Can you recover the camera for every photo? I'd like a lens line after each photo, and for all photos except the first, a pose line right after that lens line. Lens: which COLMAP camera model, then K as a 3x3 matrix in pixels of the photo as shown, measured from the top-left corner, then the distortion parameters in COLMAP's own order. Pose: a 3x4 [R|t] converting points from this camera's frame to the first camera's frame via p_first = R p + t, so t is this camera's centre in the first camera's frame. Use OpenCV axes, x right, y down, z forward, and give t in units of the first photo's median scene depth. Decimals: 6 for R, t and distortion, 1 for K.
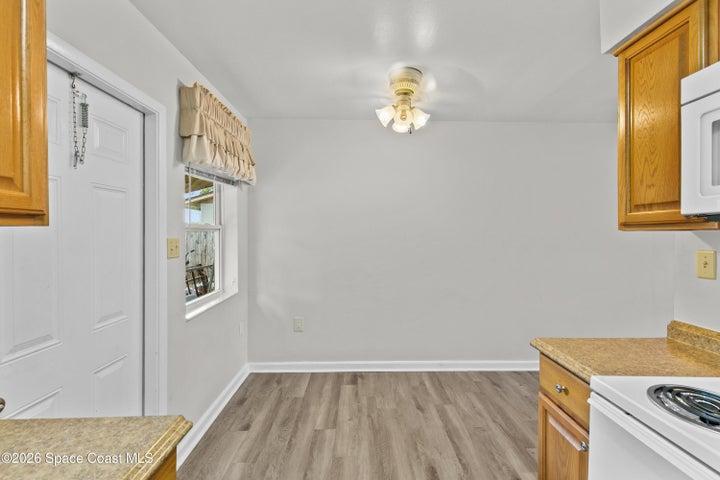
lens RADIAL K [[327.0, 0, 360.0], [0, 327.0, 240.0], [0, 0, 1]] dist [0.000378, 0.000129]
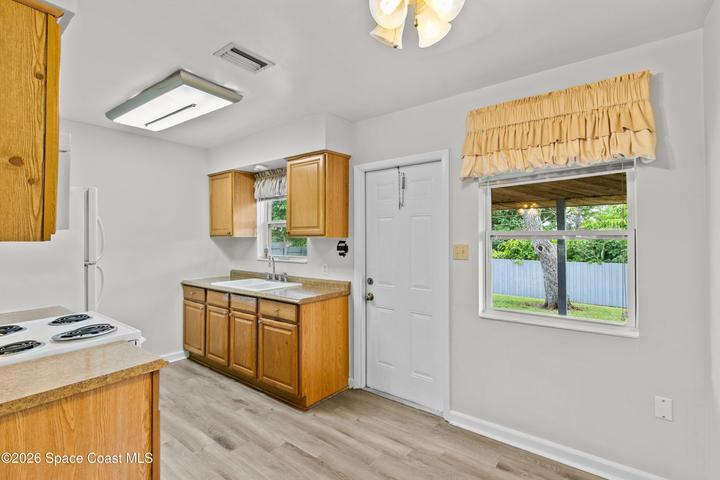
lens RADIAL K [[336.4, 0, 358.0], [0, 336.4, 229.1], [0, 0, 1]] dist [-0.000737, -0.000263]
pose [[-0.623133, -0.017949, -0.781910, 1.062056], [-0.019879, 0.999777, -0.007109, -0.071742], [0.781864, 0.011114, -0.623351, 2.229929]]
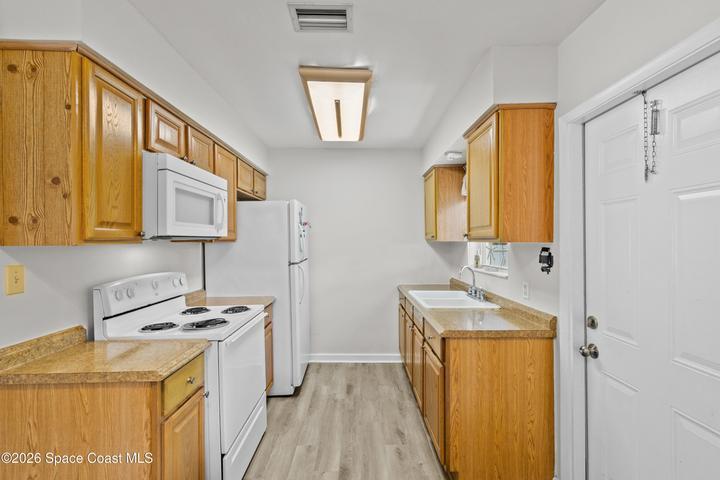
lens RADIAL K [[327.0, 0, 360.0], [0, 327.0, 240.0], [0, 0, 1]] dist [0.000378, 0.000129]
pose [[-0.999986, 0.002562, -0.004561, 0.011880], [0.002464, 0.999768, 0.021418, -0.066989], [0.004615, 0.021406, -0.999760, 2.058167]]
